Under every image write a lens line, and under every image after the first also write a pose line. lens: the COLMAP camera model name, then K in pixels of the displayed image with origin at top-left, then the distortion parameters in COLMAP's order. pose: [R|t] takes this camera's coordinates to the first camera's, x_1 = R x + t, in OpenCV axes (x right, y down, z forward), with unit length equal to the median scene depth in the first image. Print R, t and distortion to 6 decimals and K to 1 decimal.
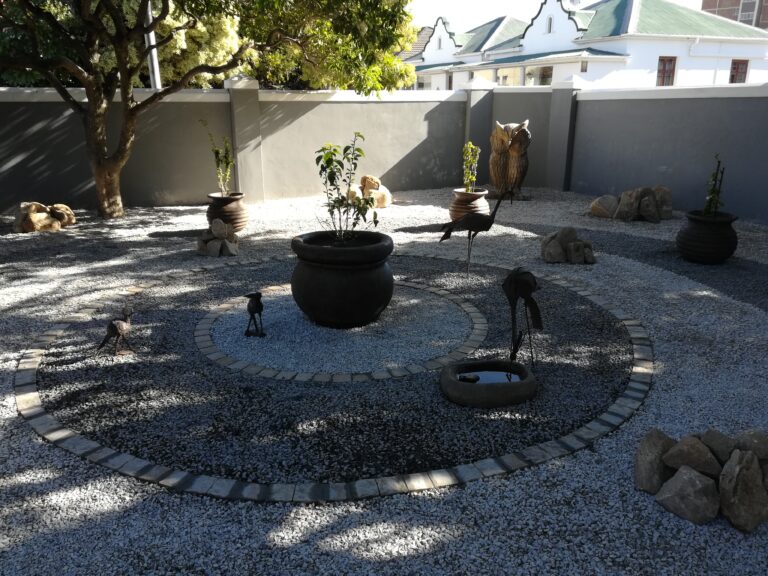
lens RADIAL K [[600.1, 0, 384.0], [0, 600.1, 288.0], [0, 0, 1]] dist [0.000495, -0.004476]
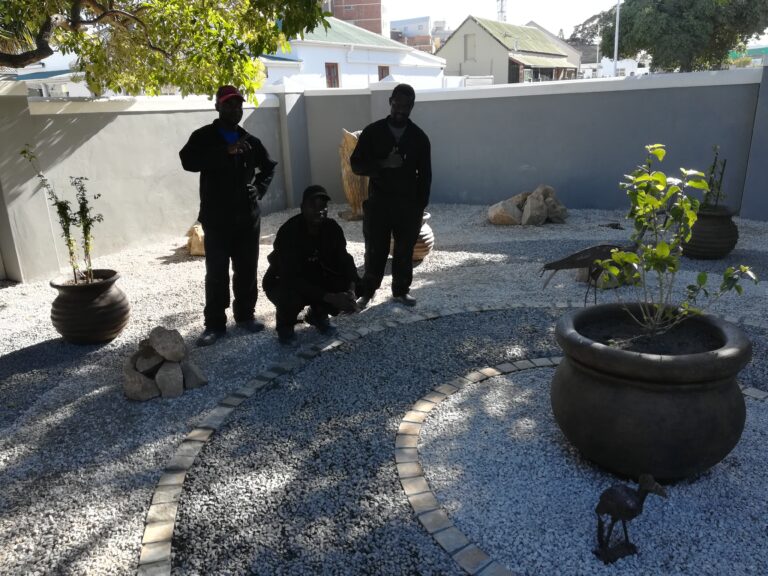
lens RADIAL K [[600.1, 0, 384.0], [0, 600.1, 288.0], [0, 0, 1]] dist [0.000495, -0.004476]
pose [[0.827652, -0.189180, 0.528396, -0.229292], [0.195706, 0.979666, 0.044203, -0.075655], [-0.526014, 0.066825, 0.847846, 0.240681]]
